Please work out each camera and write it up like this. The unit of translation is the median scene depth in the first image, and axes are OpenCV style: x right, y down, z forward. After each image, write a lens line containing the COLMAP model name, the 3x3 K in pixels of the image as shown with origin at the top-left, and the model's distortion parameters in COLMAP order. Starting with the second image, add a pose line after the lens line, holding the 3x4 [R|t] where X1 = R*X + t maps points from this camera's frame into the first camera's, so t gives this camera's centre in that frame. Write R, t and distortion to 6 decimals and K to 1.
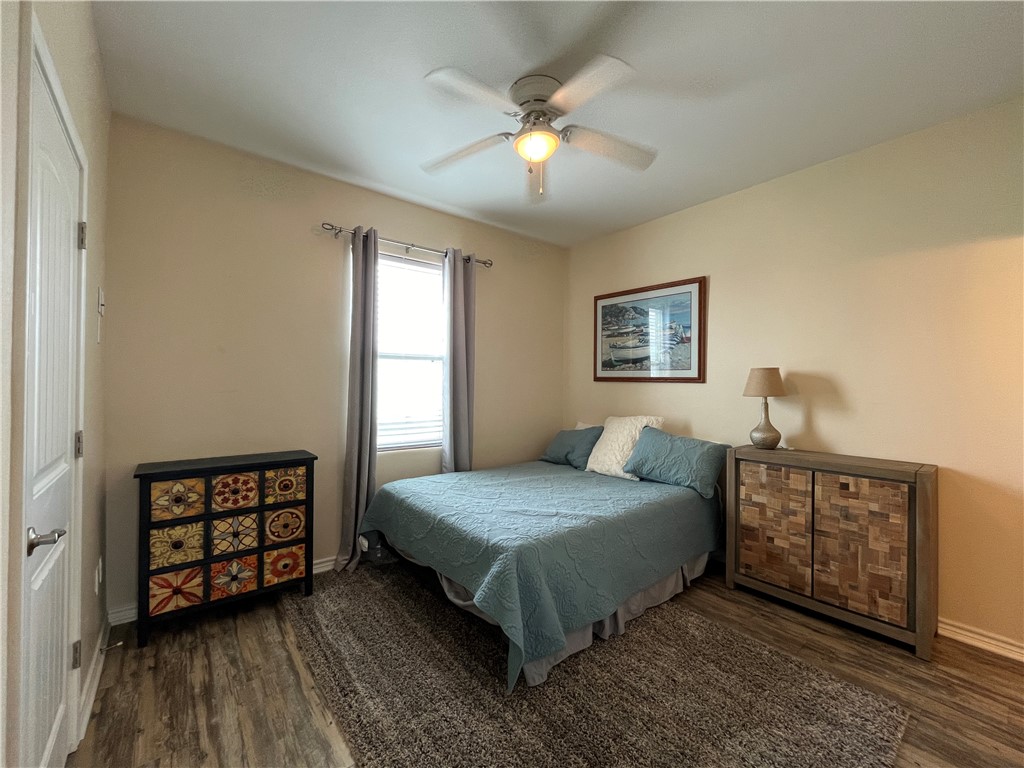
lens RADIAL K [[415.4, 0, 512.3], [0, 415.4, 381.2], [0, 0, 1]] dist [-0.002560, 0.000513]
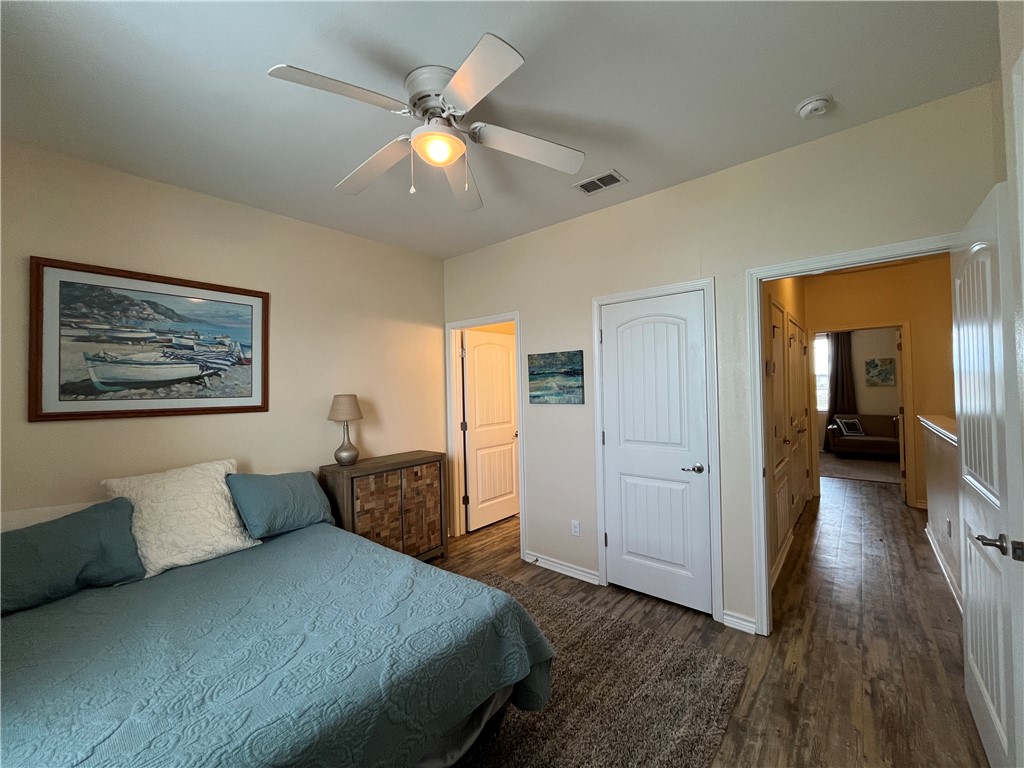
lens RADIAL K [[415.4, 0, 513.5], [0, 415.4, 380.2], [0, 0, 1]] dist [-0.002560, 0.000513]
pose [[-0.189290, 0.009304, 0.981877, -0.447273], [0.013608, 0.999884, -0.006852, -0.042698], [-0.981827, 0.012064, -0.189394, 0.556313]]
